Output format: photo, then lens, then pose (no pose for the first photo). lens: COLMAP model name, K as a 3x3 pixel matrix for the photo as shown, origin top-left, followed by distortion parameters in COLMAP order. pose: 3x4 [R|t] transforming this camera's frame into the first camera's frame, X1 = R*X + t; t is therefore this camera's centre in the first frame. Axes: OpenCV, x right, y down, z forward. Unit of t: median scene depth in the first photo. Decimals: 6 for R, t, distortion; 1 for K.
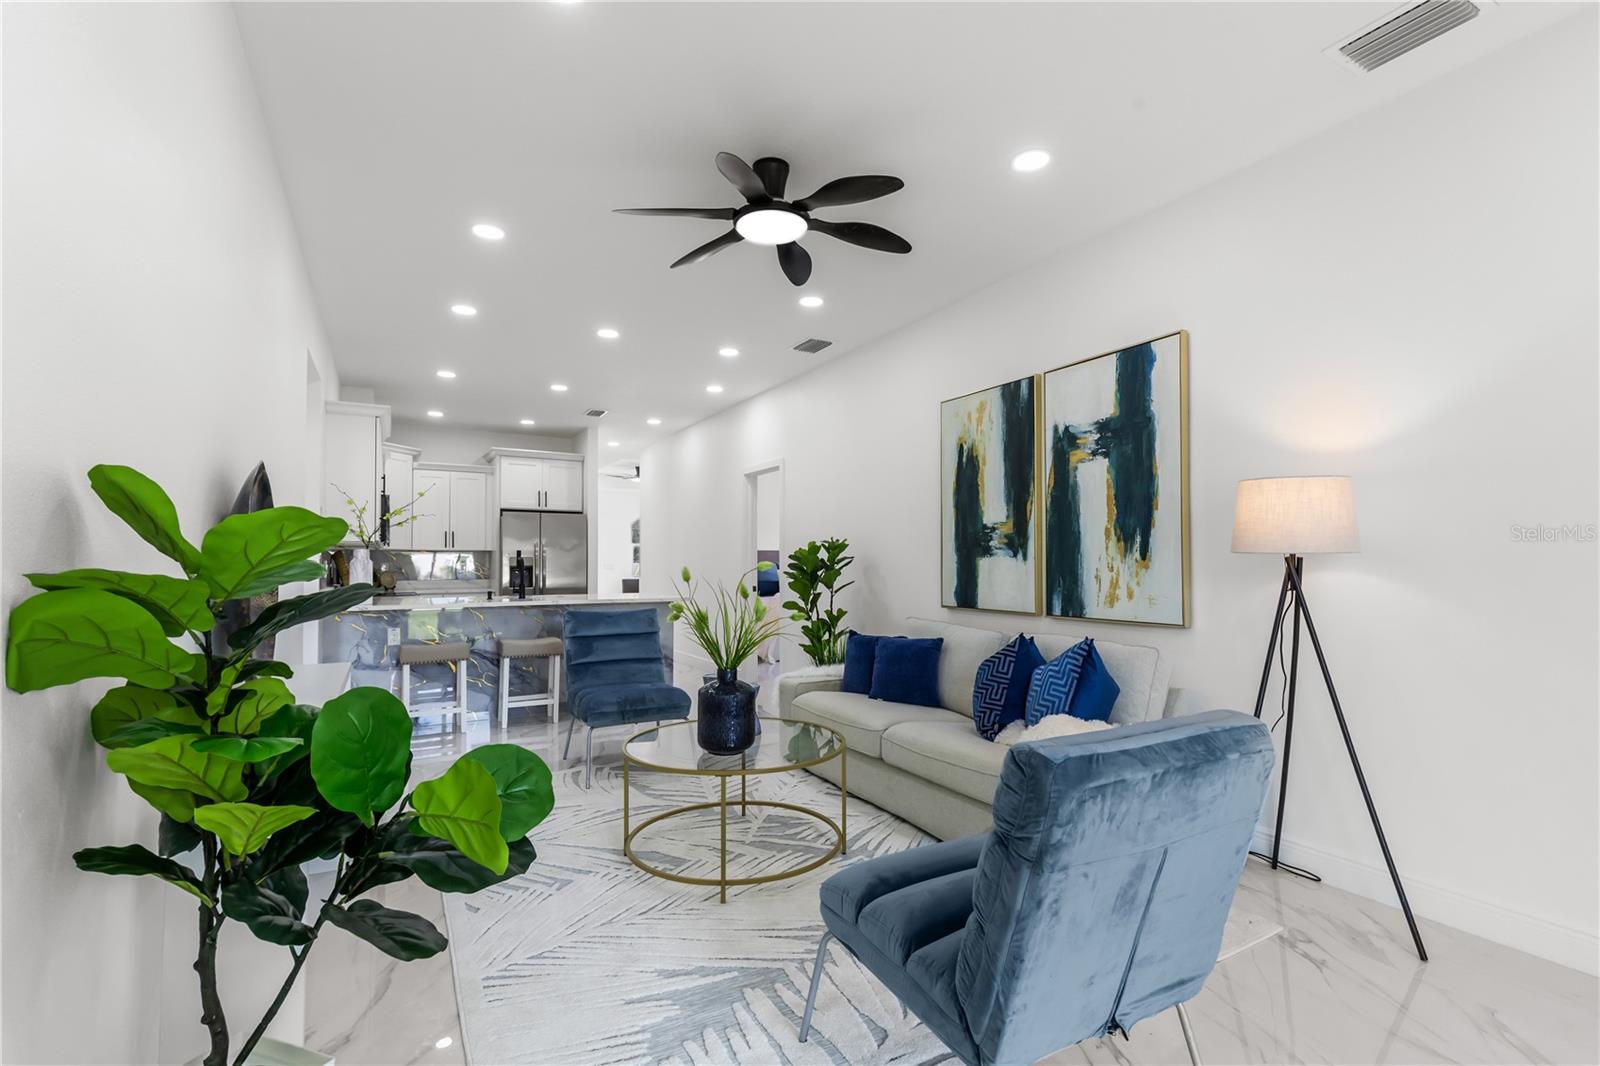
lens RADIAL K [[740.4, 0, 815.3], [0, 740.4, 545.1], [0, 0, 1]] dist [0.010177, -0.000386]
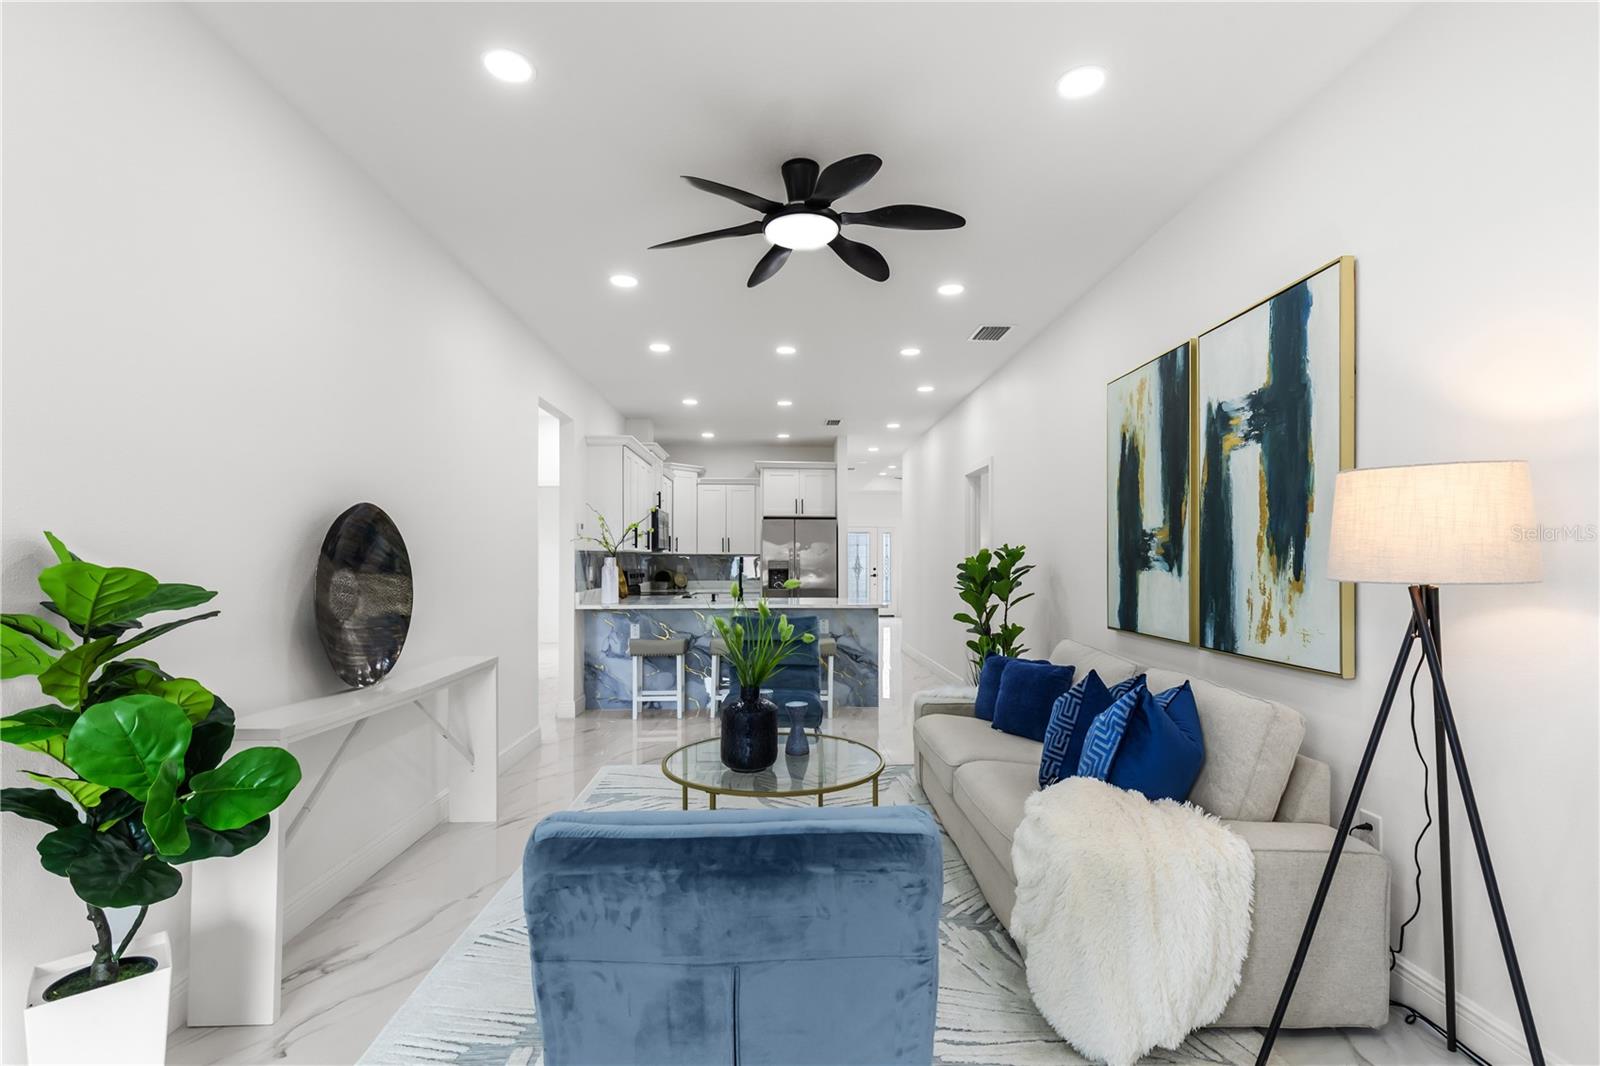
lens RADIAL K [[744.9, 0, 802.4], [0, 744.9, 558.8], [0, 0, 1]] dist [0.004372, 0.000456]
pose [[0.883273, 0.000083, -0.468858, 0.296143], [0.010779, 0.999732, 0.020483, -0.018227], [0.468734, -0.023146, 0.883036, 0.102195]]
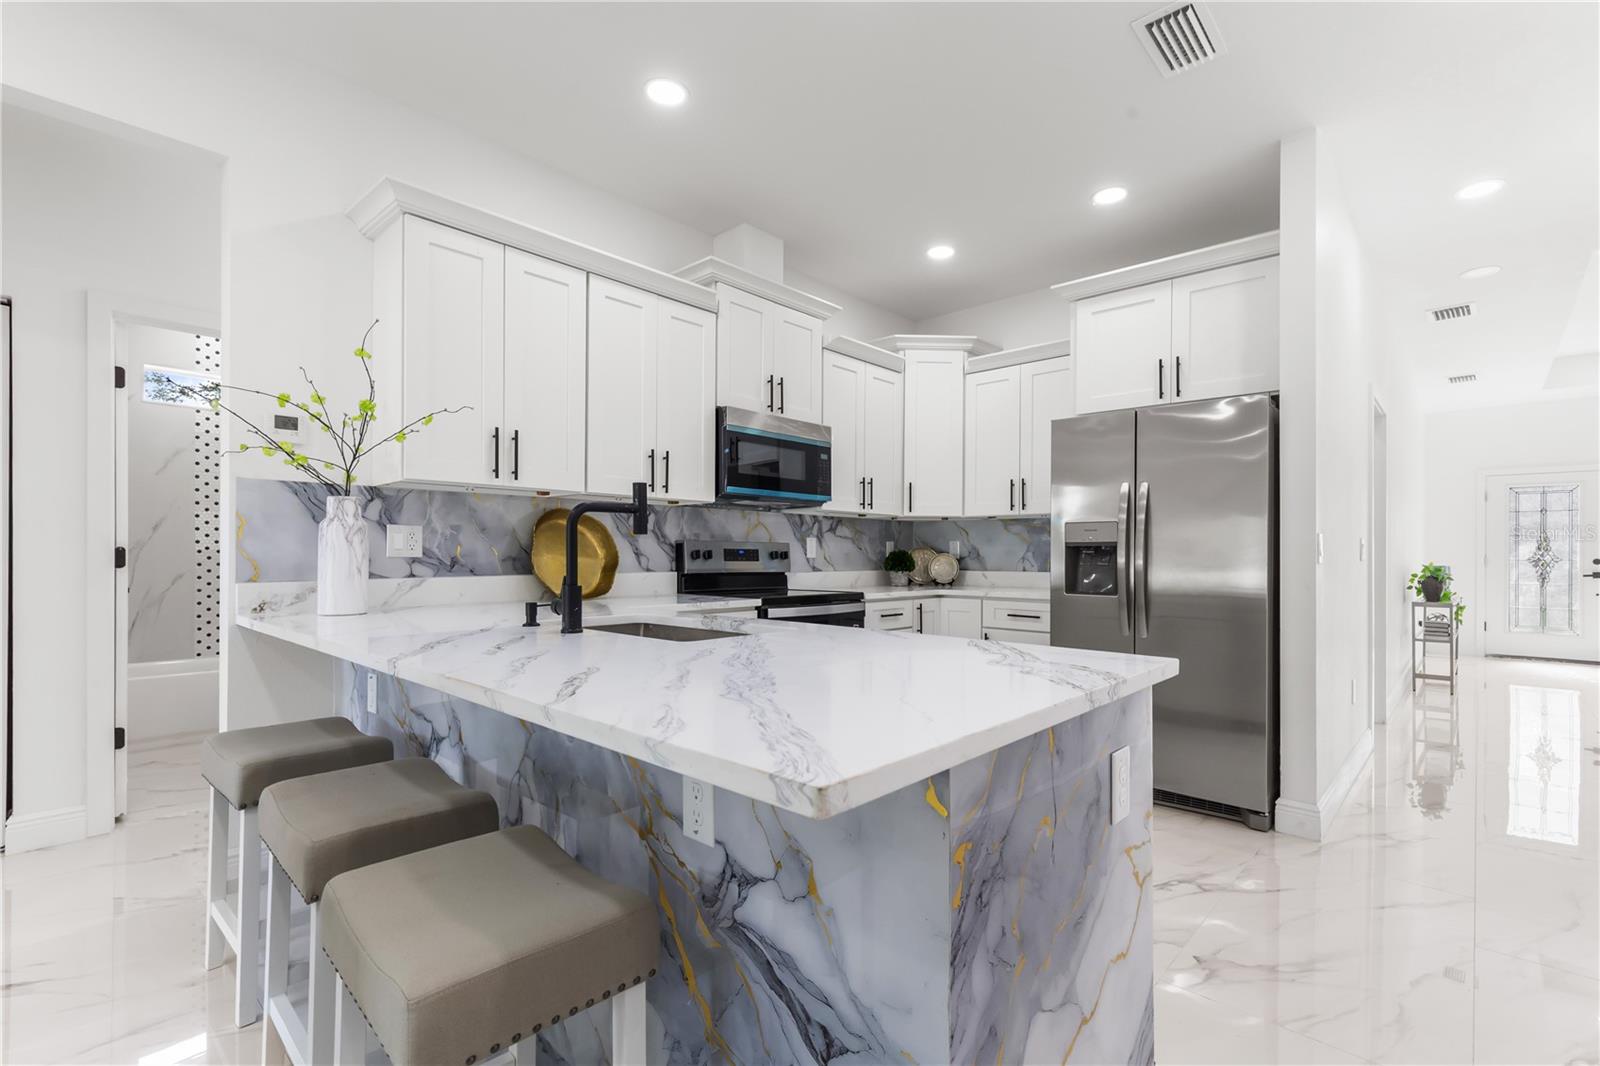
lens RADIAL K [[717.0, 0, 814.9], [0, 717.0, 551.9], [0, 0, 1]] dist [0.008641, -0.000575]
pose [[0.298518, 0.003501, -0.954398, -0.110860], [0.016163, 0.999831, 0.008723, 0.052395], [0.954267, -0.018030, 0.298411, 1.467463]]
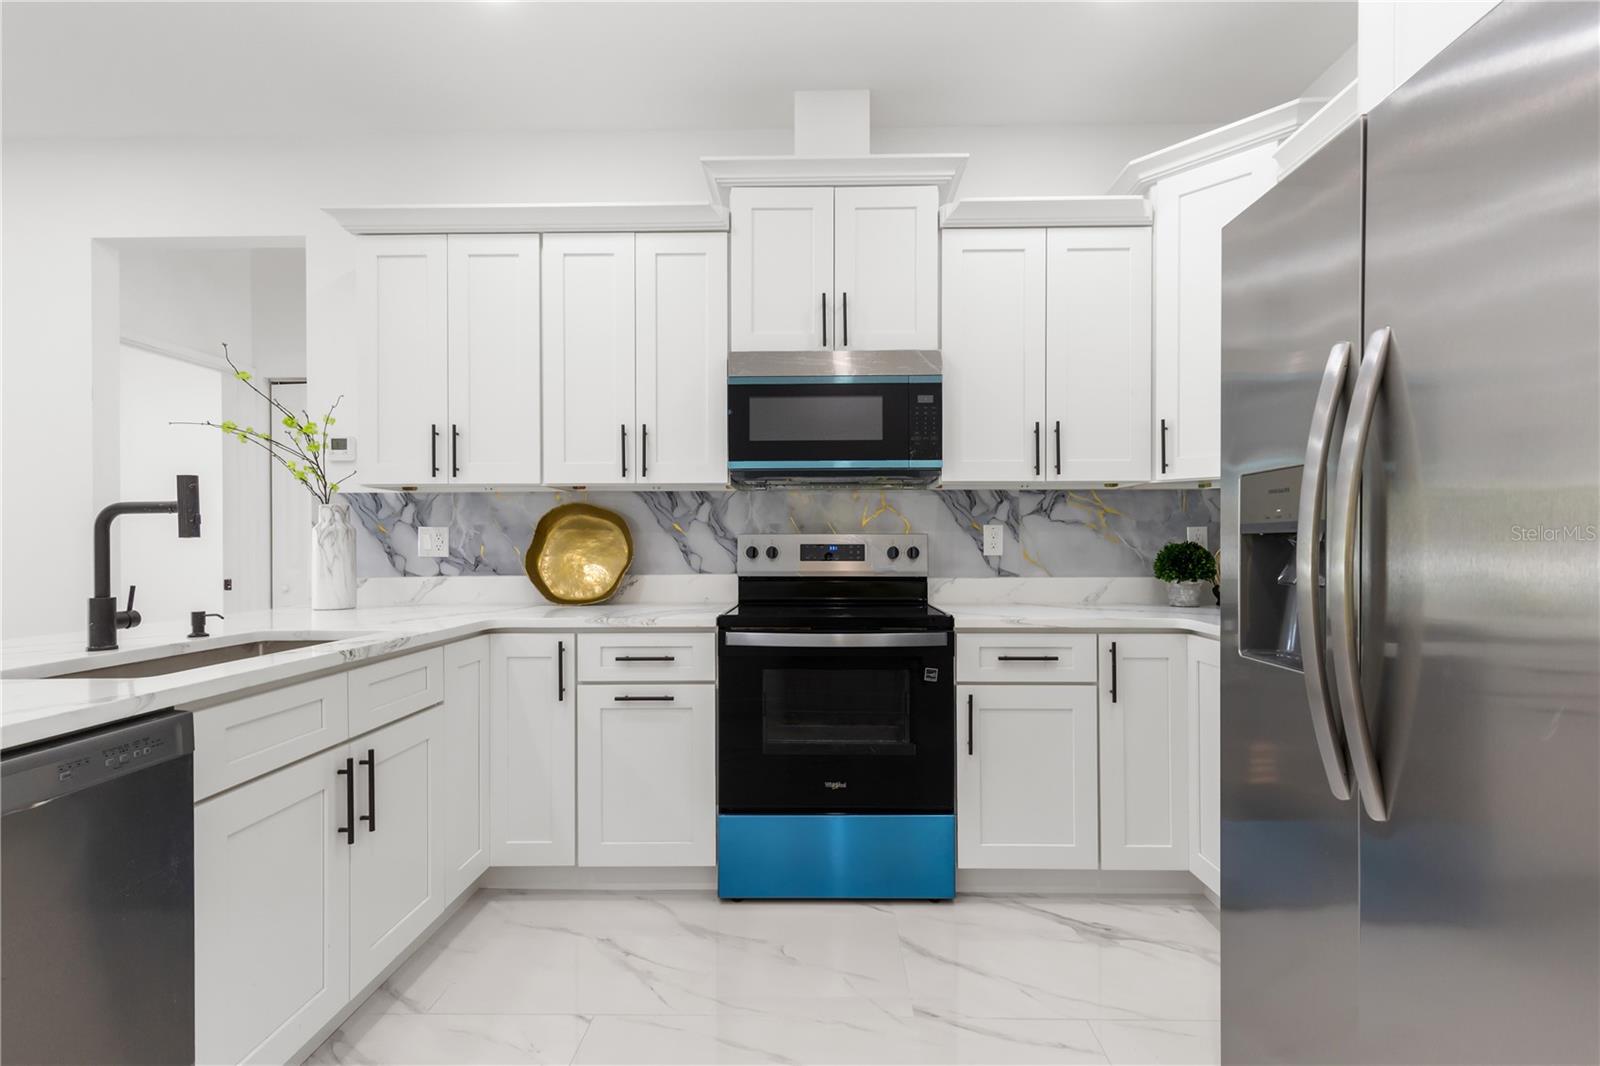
lens RADIAL K [[740.4, 0, 815.3], [0, 740.4, 545.1], [0, 0, 1]] dist [0.010177, -0.000386]
pose [[-0.514318, 0.009830, -0.857543, -0.424353], [0.027041, 0.999623, -0.004759, 0.058905], [0.857173, -0.025636, -0.514390, 2.002480]]
